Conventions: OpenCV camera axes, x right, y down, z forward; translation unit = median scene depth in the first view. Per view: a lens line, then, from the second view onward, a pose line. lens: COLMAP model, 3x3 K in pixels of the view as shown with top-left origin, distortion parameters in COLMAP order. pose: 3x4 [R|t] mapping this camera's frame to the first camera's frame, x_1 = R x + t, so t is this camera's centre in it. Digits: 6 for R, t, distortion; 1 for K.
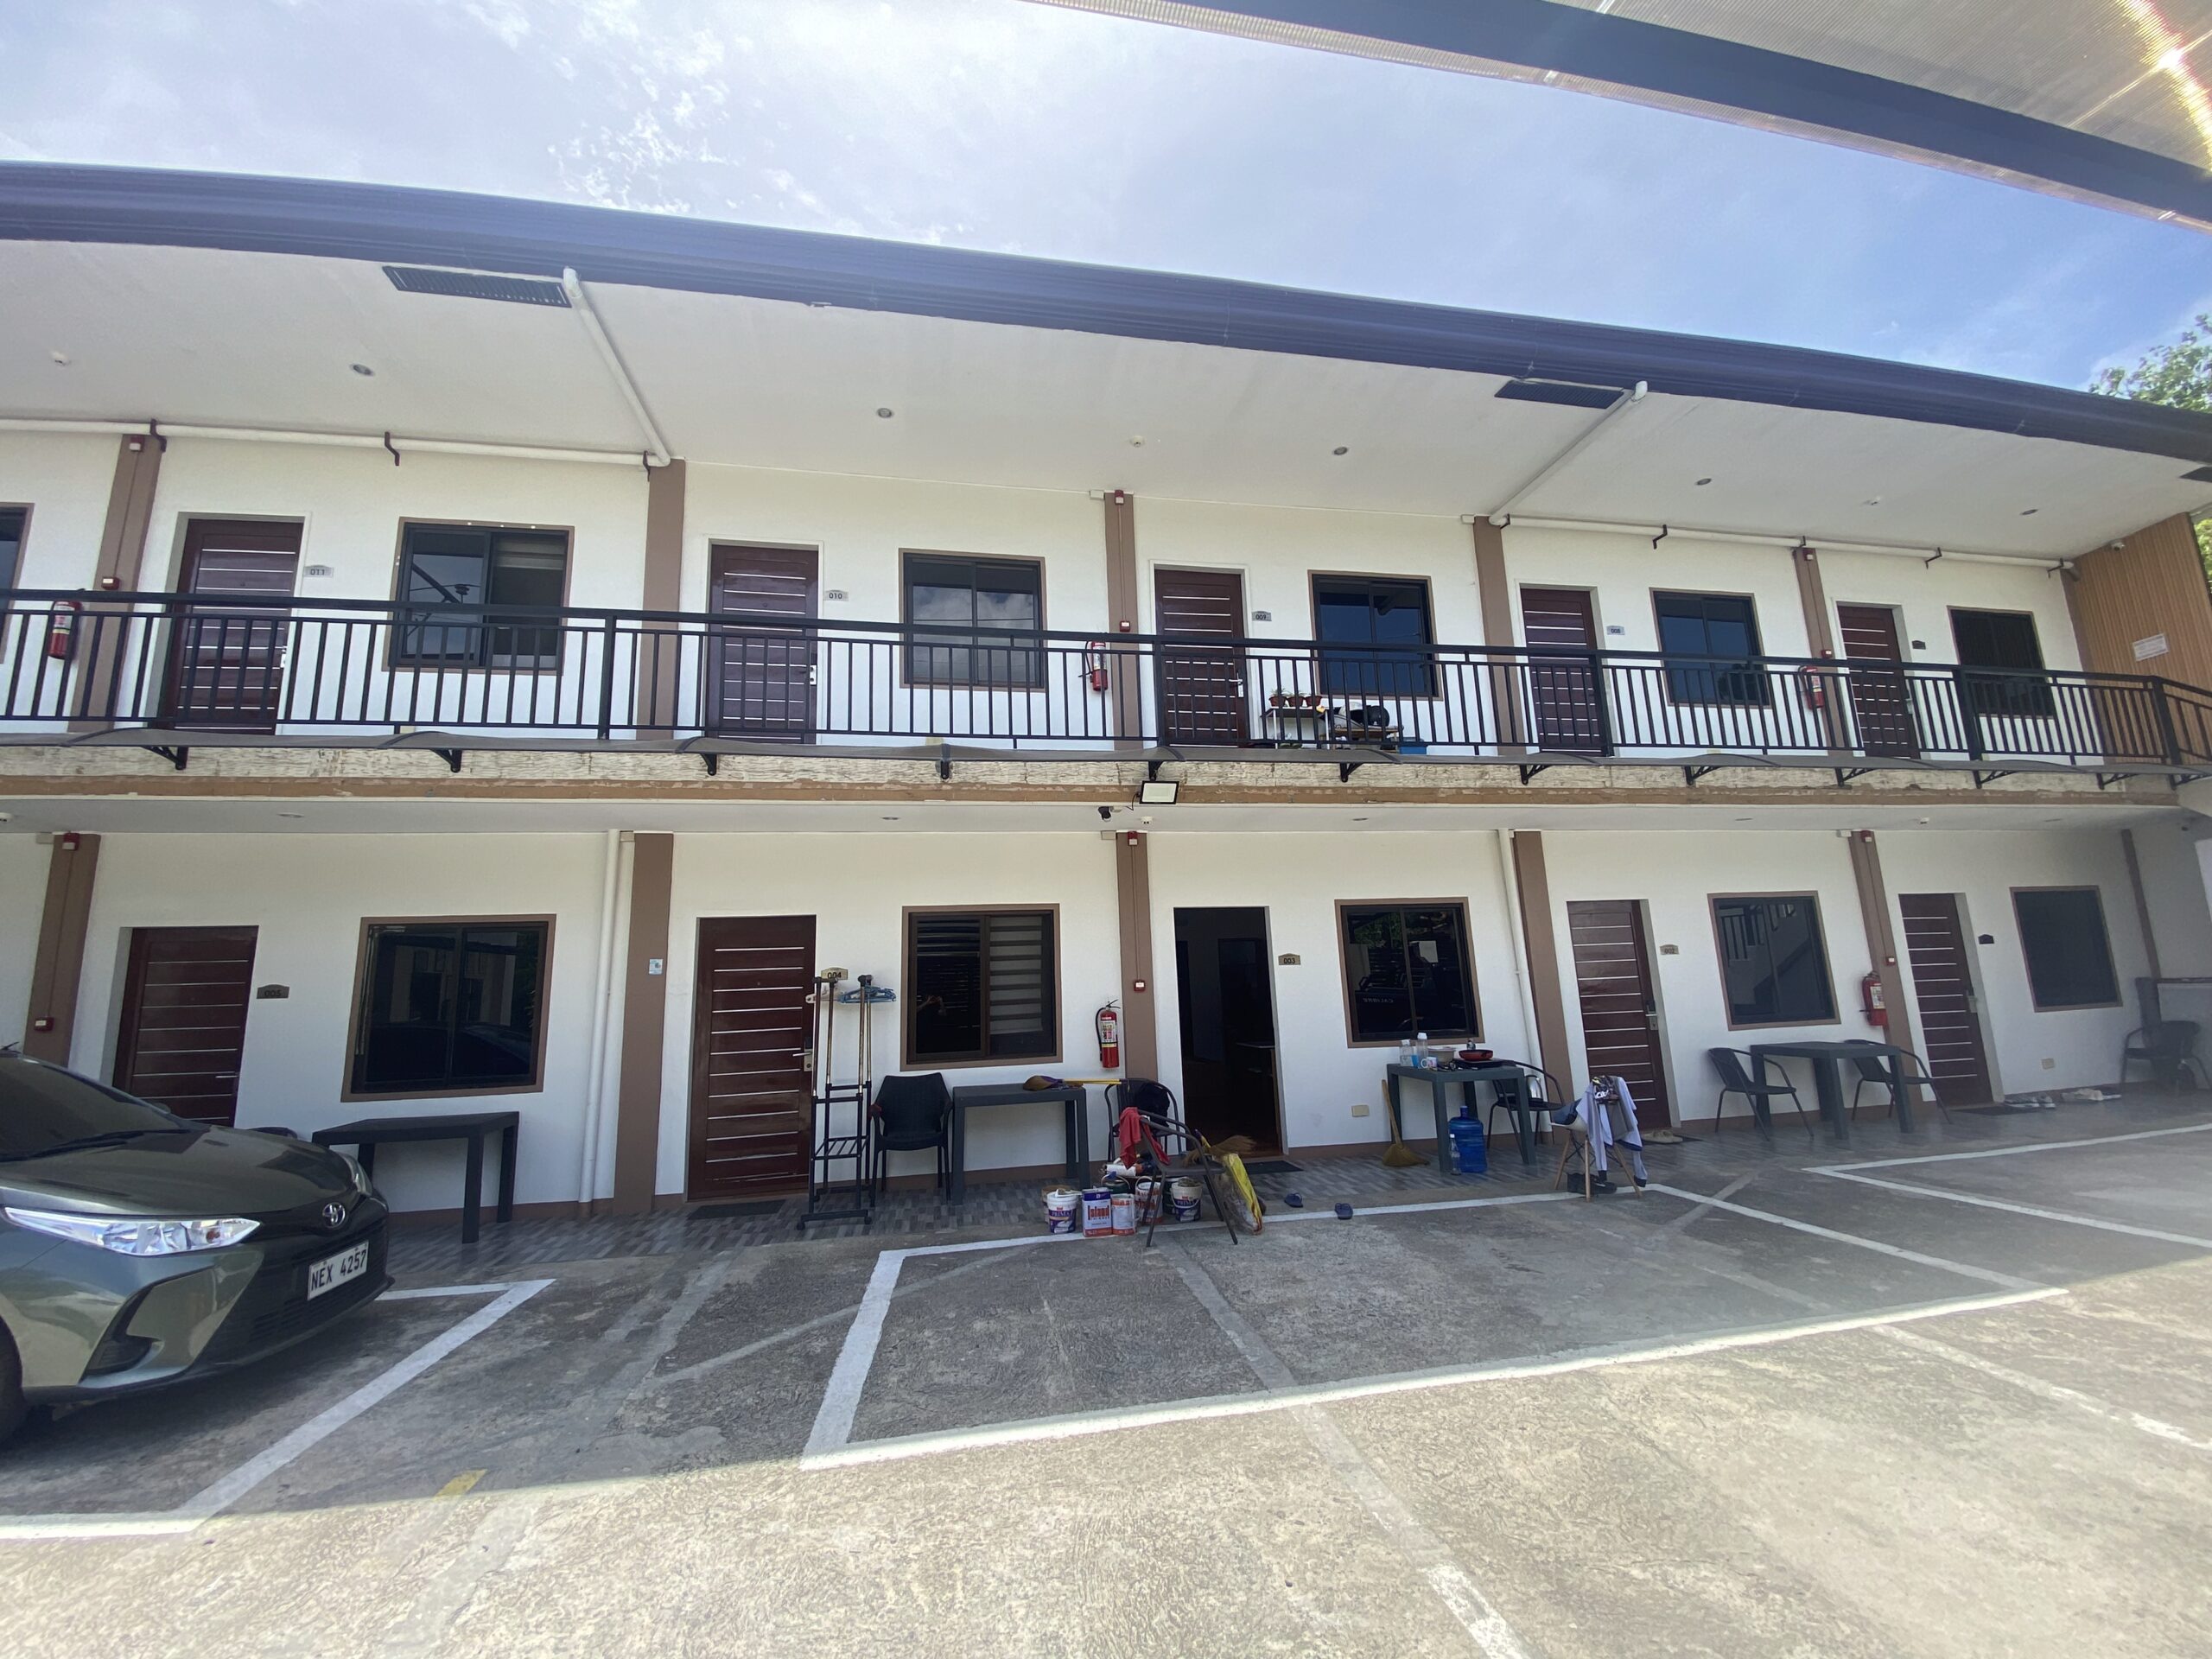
lens RADIAL K [[905.0, 0, 1106.0], [0, 905.0, 829.5], [0, 0, 1]] dist [-0.001464, -0.000125]
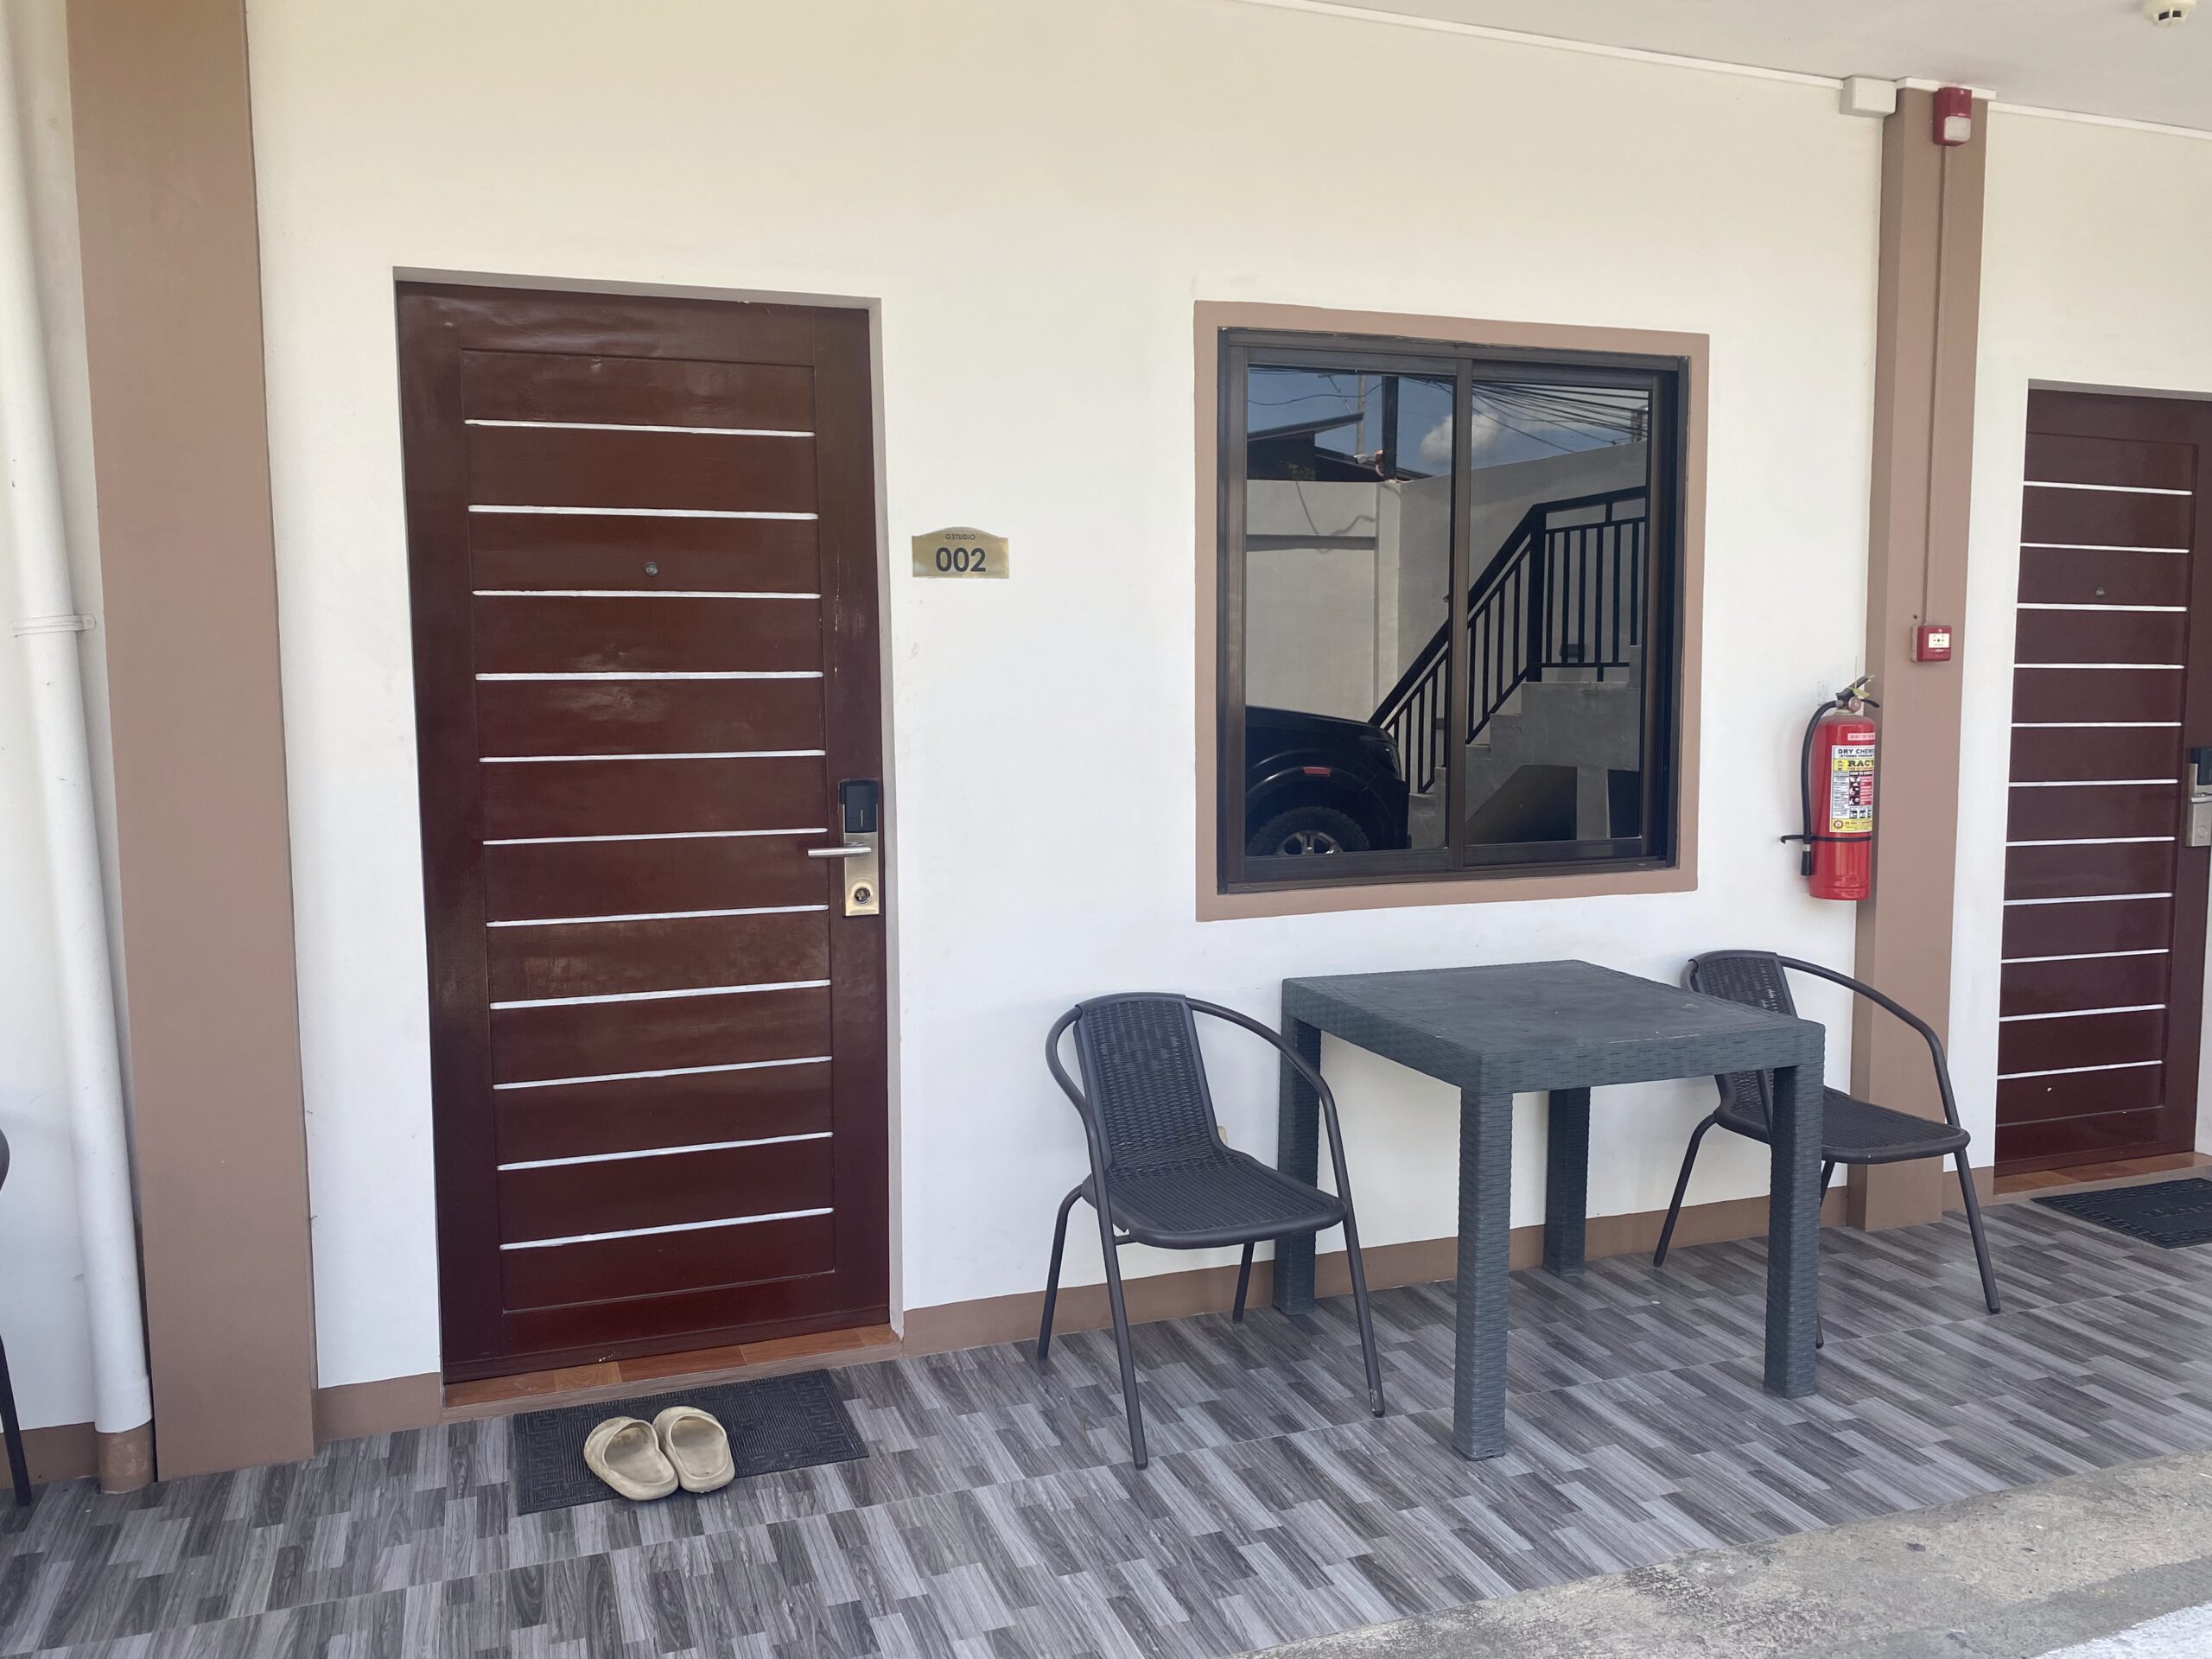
lens RADIAL K [[1678.3, 0, 1106.0], [0, 1678.3, 829.5], [0, 0, 1]] dist [0.002445, 0.002074]
pose [[0.986853, 0.017365, 0.160684, 0.575012], [-0.059188, 0.963973, 0.259333, 0.088754], [-0.150392, -0.265434, 0.952327, 0.586272]]
